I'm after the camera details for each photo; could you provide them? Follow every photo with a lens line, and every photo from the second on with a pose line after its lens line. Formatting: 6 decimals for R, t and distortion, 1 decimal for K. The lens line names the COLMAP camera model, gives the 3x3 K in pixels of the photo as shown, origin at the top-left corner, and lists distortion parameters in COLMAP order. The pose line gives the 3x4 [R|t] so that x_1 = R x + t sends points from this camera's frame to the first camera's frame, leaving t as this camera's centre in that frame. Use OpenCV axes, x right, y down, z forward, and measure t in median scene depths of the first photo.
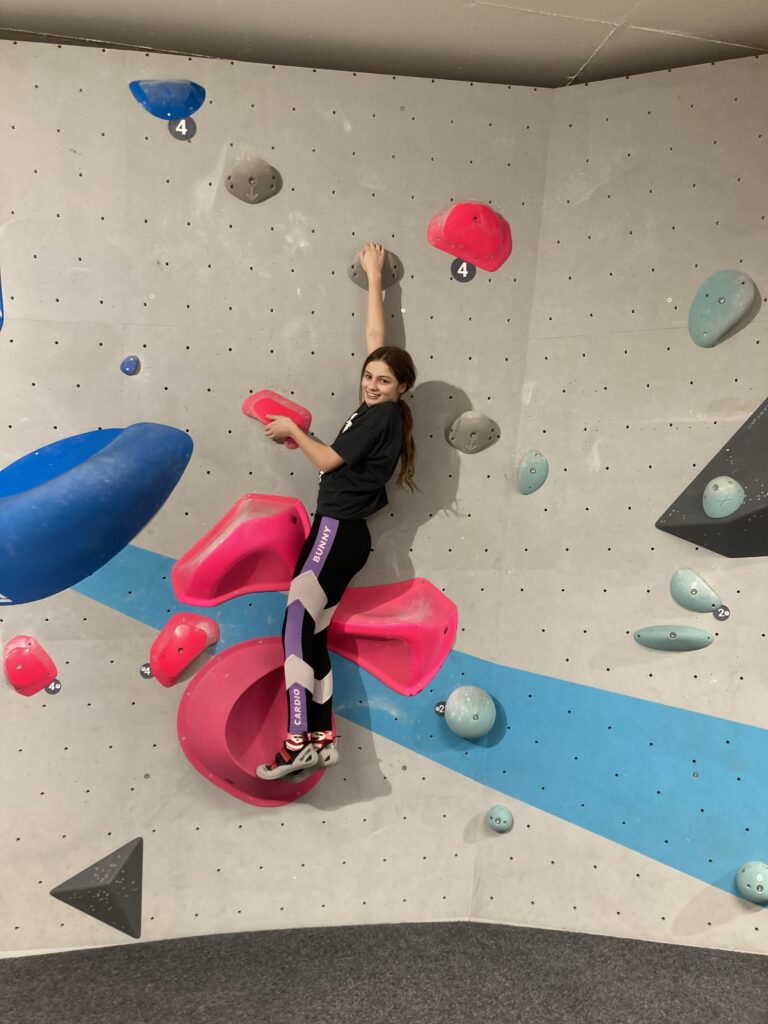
lens RADIAL K [[809.4, 0, 388.9], [0, 809.4, 512.5], [0, 0, 1]] dist [-0.004731, 0.002635]
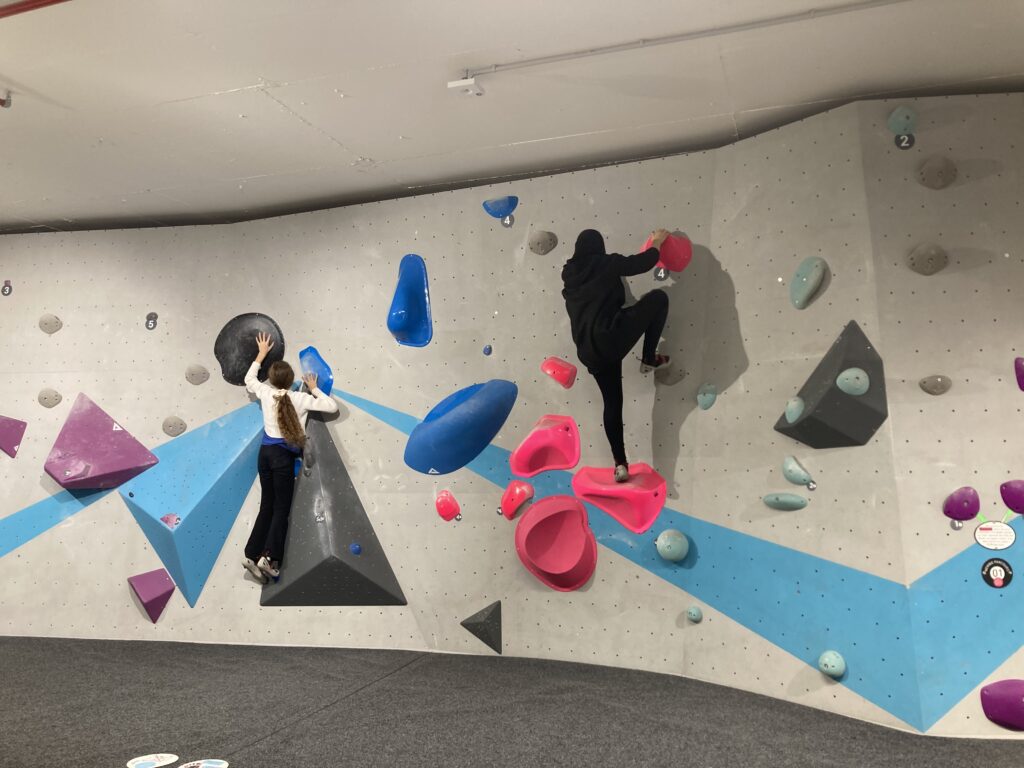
lens RADIAL K [[809.4, 0, 508.6], [0, 809.4, 383.5], [0, 0, 1]] dist [-0.004731, 0.002635]
pose [[0.835330, -0.051132, -0.547366, 0.757424], [0.033862, 0.998560, -0.041603, -0.021580], [0.548705, 0.016217, 0.835858, -0.562426]]
